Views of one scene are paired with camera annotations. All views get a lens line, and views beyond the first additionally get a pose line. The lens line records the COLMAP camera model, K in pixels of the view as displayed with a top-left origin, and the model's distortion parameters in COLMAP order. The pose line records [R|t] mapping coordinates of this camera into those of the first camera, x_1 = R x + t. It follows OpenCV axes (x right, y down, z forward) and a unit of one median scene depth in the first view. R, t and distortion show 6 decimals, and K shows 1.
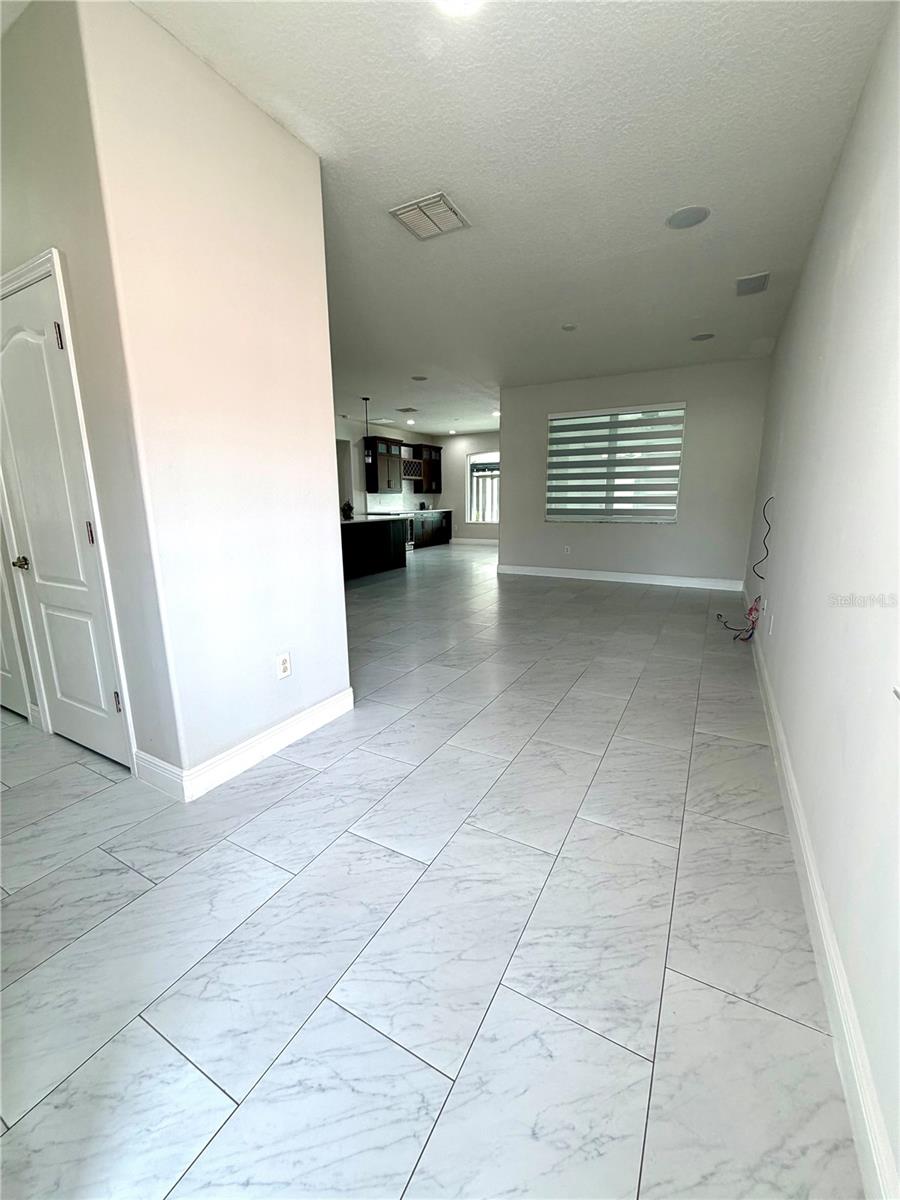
lens RADIAL K [[481.0, 0, 447.4], [0, 481.0, 600.8], [0, 0, 1]] dist [-0.000589, 0.000711]
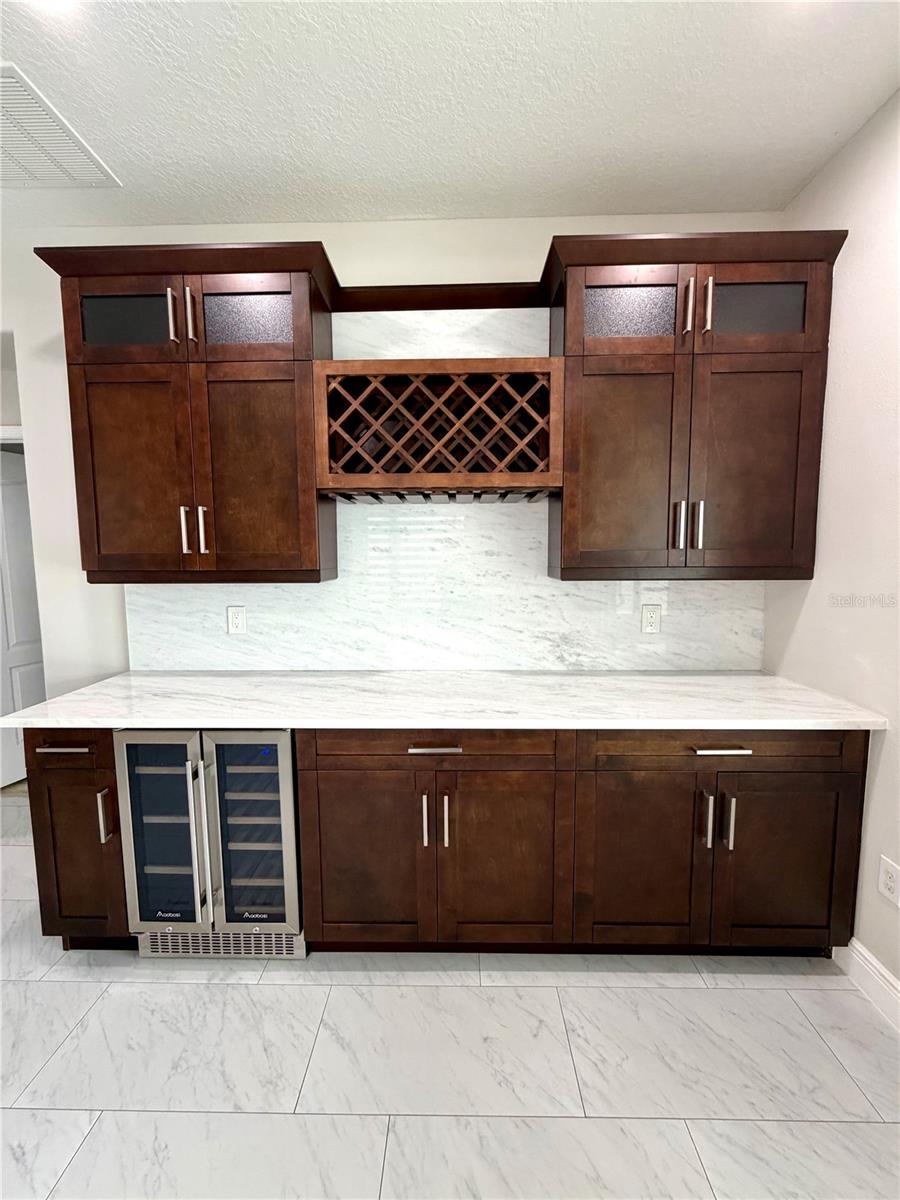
lens RADIAL K [[481.0, 0, 452.5], [0, 481.0, 596.4], [0, 0, 1]] dist [-0.000589, 0.000711]
pose [[0.472080, 0.083862, -0.877558, 0.062787], [-0.180903, 0.983495, -0.003331, -0.206467], [0.862794, 0.160326, 0.479460, 0.877407]]
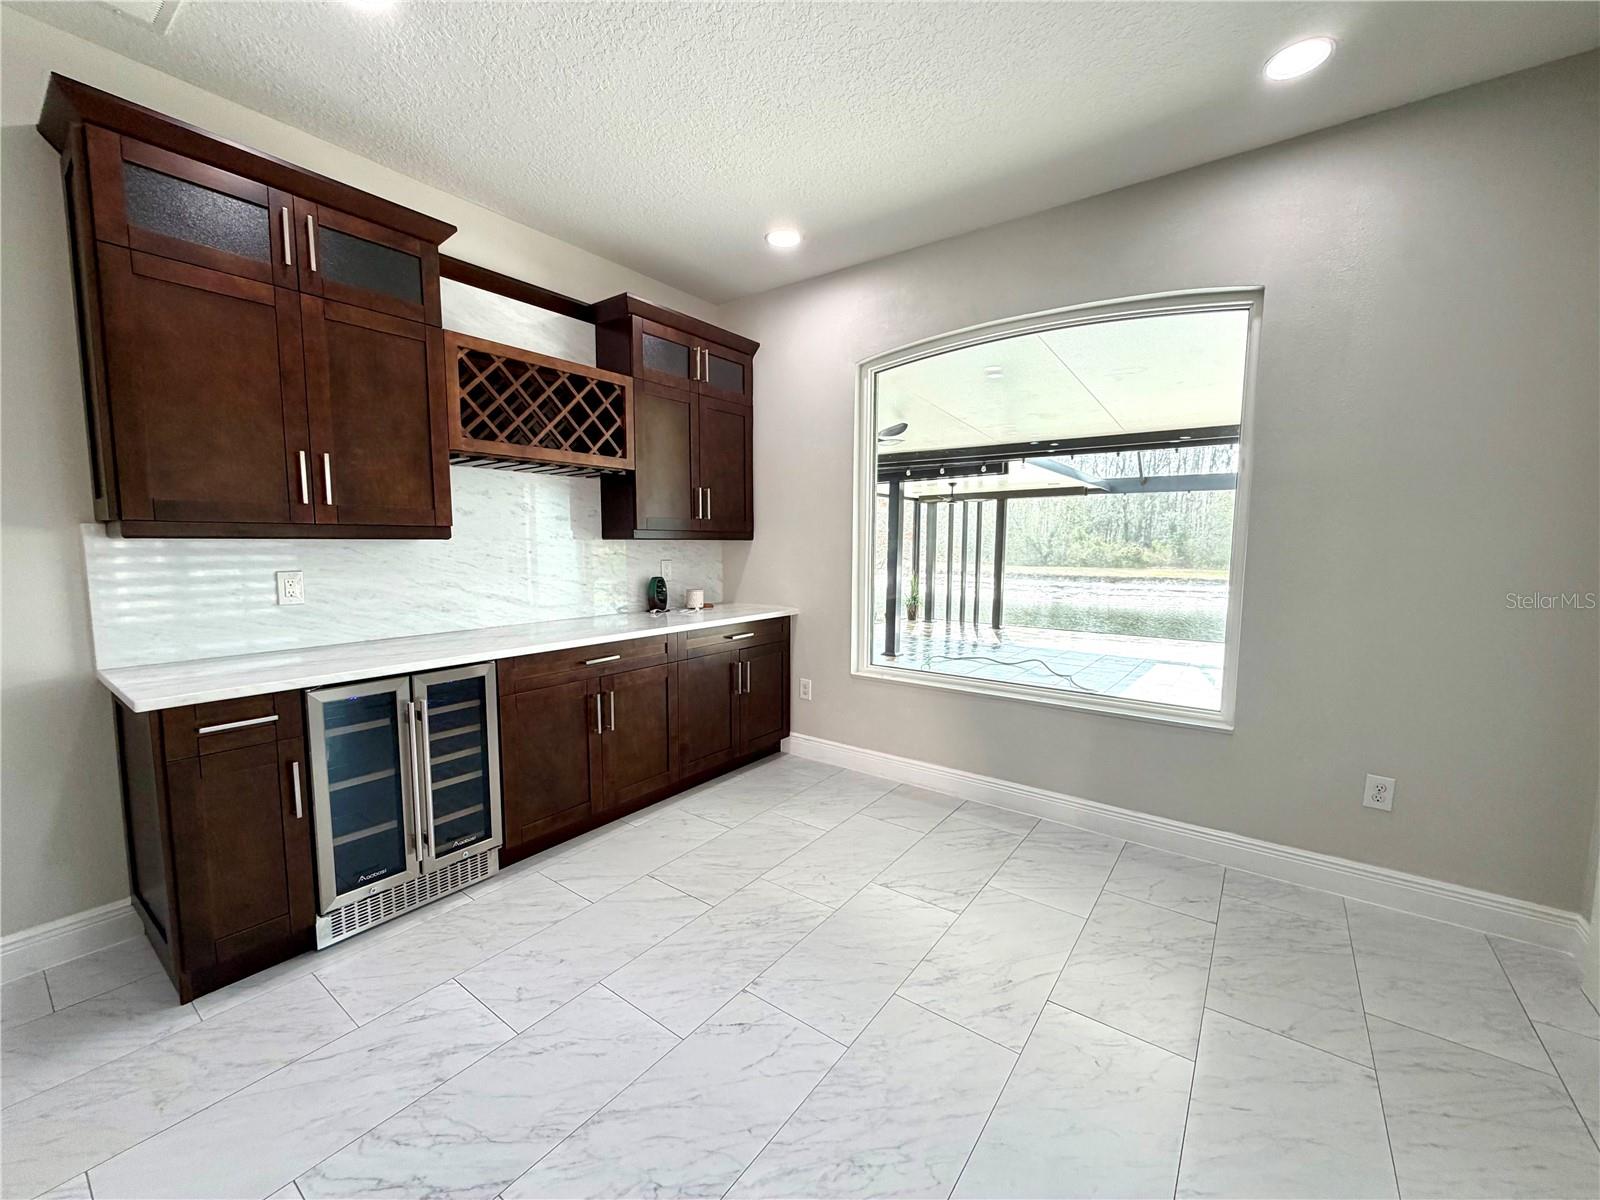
lens RADIAL K [[641.4, 0, 794.1], [0, 641.4, 600.2], [0, 0, 1]] dist [-0.000589, 0.000711]
pose [[0.991602, 0.019284, -0.127881, 0.049330], [-0.034486, 0.992444, -0.117753, -0.163924], [0.124644, 0.121174, 0.984774, 0.726308]]
